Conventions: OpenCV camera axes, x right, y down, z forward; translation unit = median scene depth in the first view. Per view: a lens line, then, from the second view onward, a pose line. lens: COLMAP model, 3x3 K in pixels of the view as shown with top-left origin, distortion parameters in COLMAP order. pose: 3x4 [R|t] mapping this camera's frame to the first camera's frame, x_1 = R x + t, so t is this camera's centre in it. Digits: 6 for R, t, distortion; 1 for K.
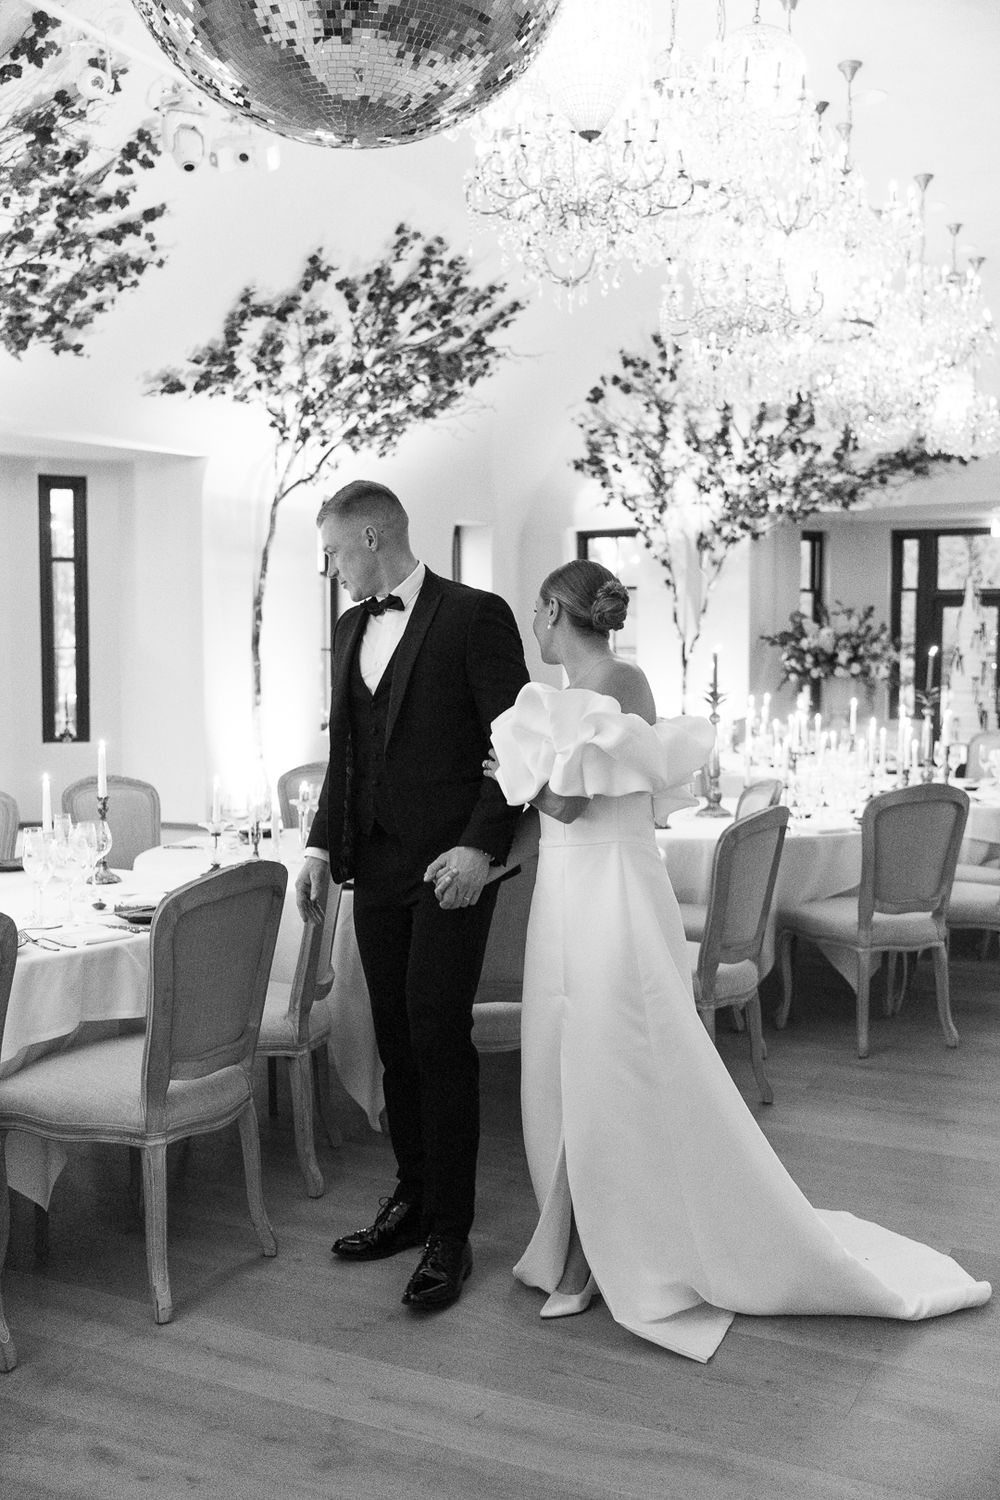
lens RADIAL K [[1474.8, 0, 500.2], [0, 1474.8, 746.1], [0, 0, 1]] dist [0.011306, 0.000000]
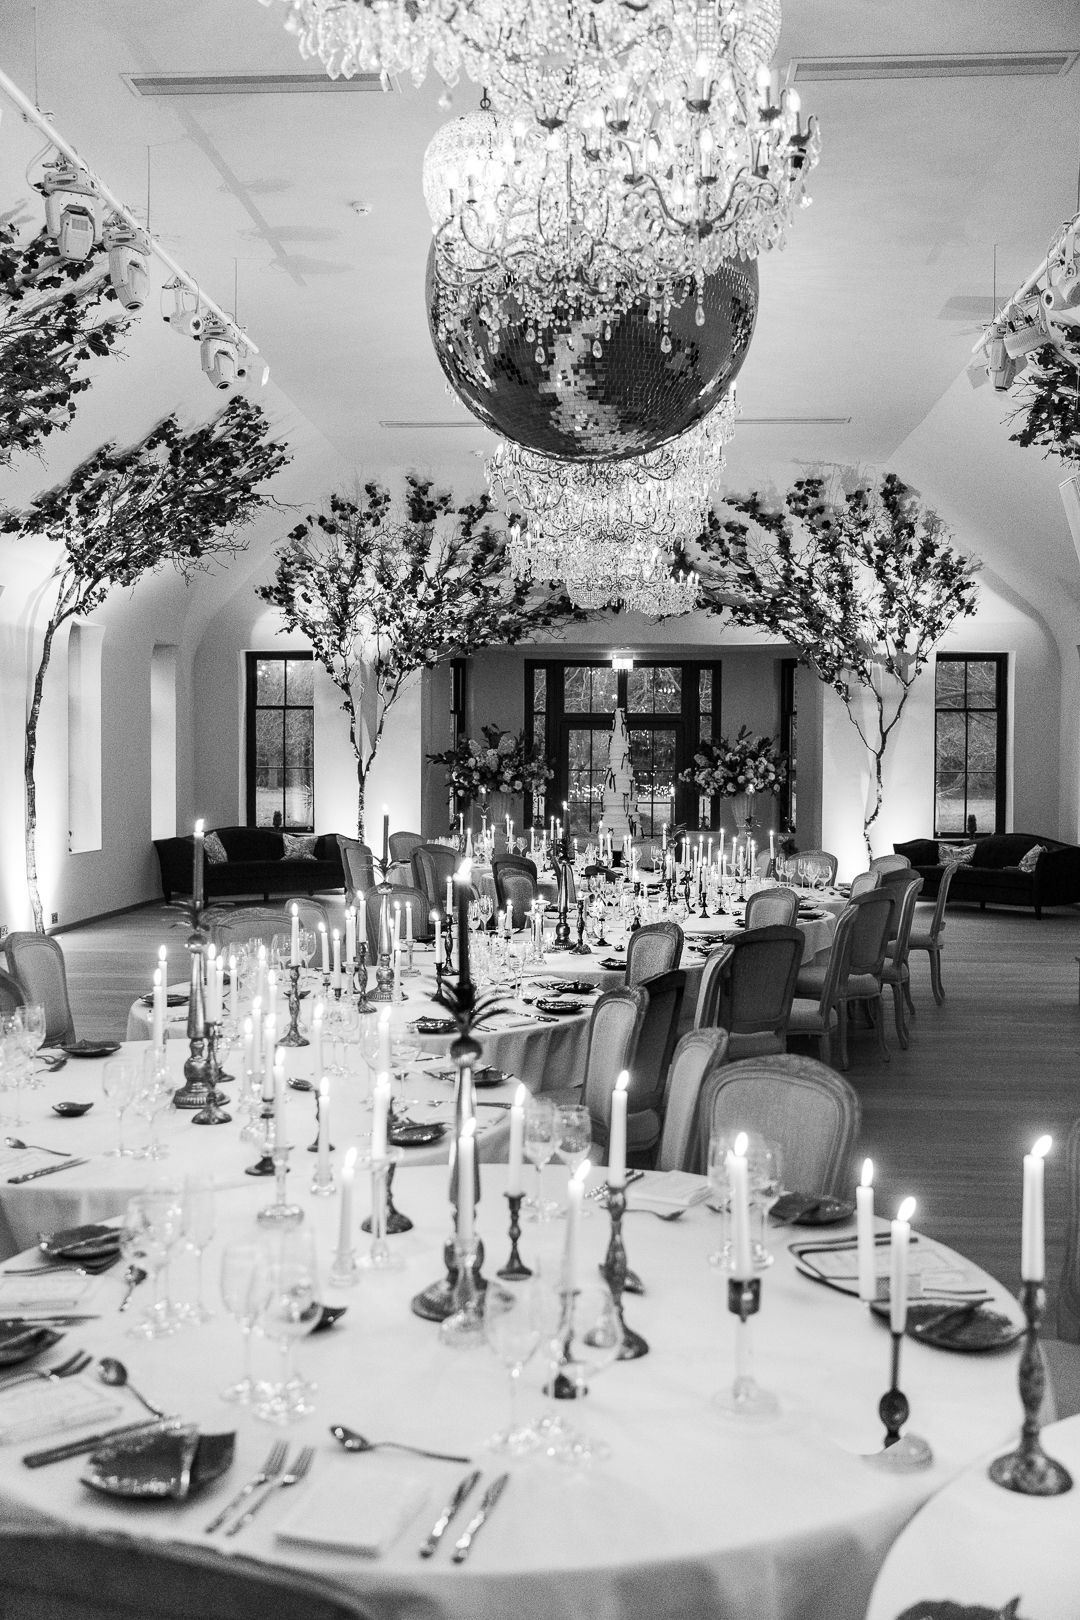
lens RADIAL K [[1592.8, 0, 543.3], [0, 1592.8, 798.6], [0, 0, 1]] dist [0.011306, 0.000000]
pose [[0.918299, -0.006107, 0.395841, -0.227544], [0.018125, 0.999481, -0.026627, -0.009787], [-0.395473, 0.031626, 0.917933, -0.125793]]
